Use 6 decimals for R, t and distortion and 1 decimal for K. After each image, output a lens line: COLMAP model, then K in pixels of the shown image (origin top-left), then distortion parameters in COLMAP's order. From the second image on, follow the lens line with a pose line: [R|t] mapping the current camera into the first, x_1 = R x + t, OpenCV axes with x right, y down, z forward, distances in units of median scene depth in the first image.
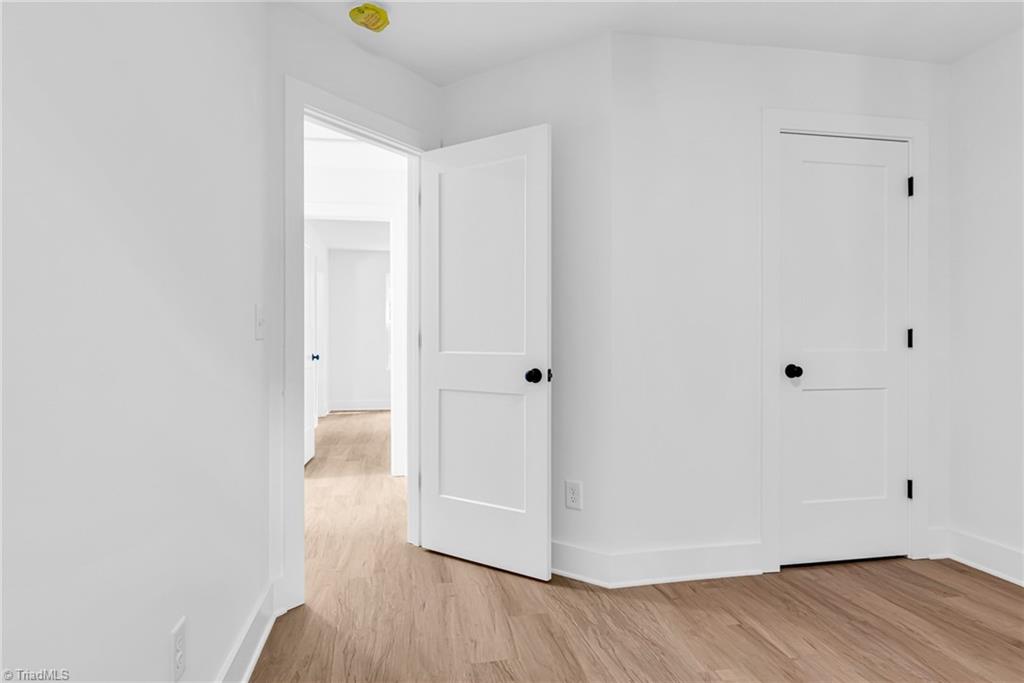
lens RADIAL K [[618.0, 0, 508.2], [0, 618.0, 340.5], [0, 0, 1]] dist [0.002588, 0.000389]
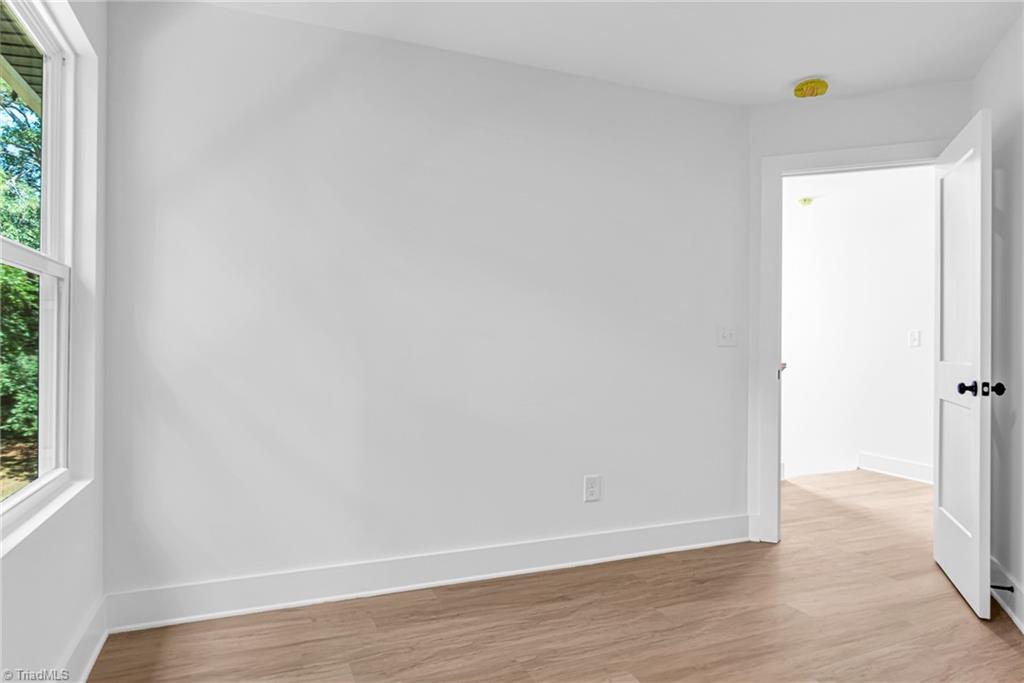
lens RADIAL K [[618.0, 0, 508.2], [0, 618.0, 340.5], [0, 0, 1]] dist [0.002588, 0.000389]
pose [[0.203299, -0.003478, -0.979111, 0.815550], [-0.006940, 0.999963, -0.004993, -0.004202], [0.979092, 0.007810, 0.203267, 0.143362]]
